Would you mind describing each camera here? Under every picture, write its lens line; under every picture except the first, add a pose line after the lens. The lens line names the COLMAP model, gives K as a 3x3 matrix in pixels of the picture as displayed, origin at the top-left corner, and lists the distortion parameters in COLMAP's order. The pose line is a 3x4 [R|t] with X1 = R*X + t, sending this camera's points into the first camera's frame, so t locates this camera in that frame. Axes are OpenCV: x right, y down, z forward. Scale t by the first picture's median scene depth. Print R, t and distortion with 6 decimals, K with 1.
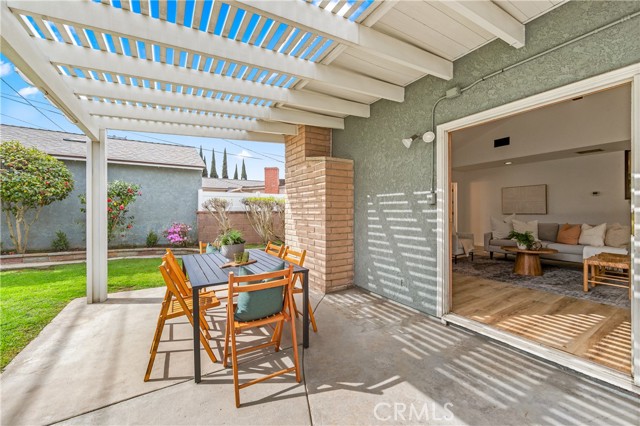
lens RADIAL K [[257.9, 0, 319.2], [0, 257.9, 210.5], [0, 0, 1]] dist [0.000861, -0.000057]
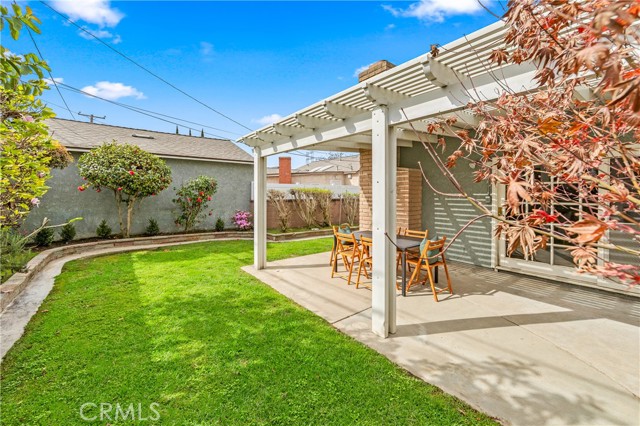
lens RADIAL K [[261.6, 0, 323.0], [0, 261.6, 181.3], [0, 0, 1]] dist [-0.002063, -0.000756]
pose [[0.992474, 0.007895, 0.122202, -0.678227], [-0.002057, 0.998854, -0.047823, -0.056132], [-0.122439, 0.047212, 0.991352, -0.478730]]
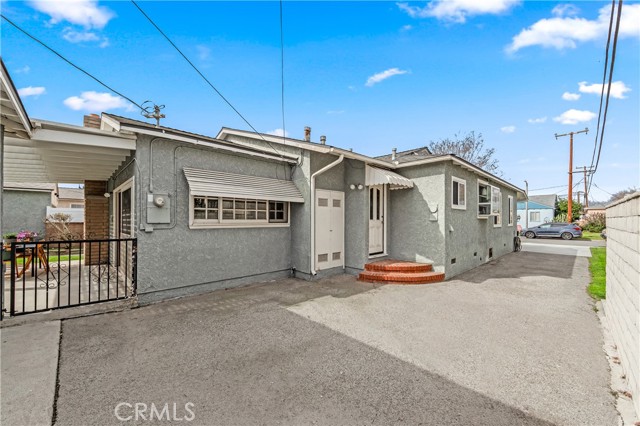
lens RADIAL K [[253.7, 0, 320.0], [0, 253.7, 213.0], [0, 0, 1]] dist [-0.000028, -0.000101]
pose [[0.973080, 0.005566, 0.230401, 1.361419], [-0.001169, 0.999815, -0.019217, -0.050203], [-0.230465, 0.018431, 0.972906, -1.358535]]
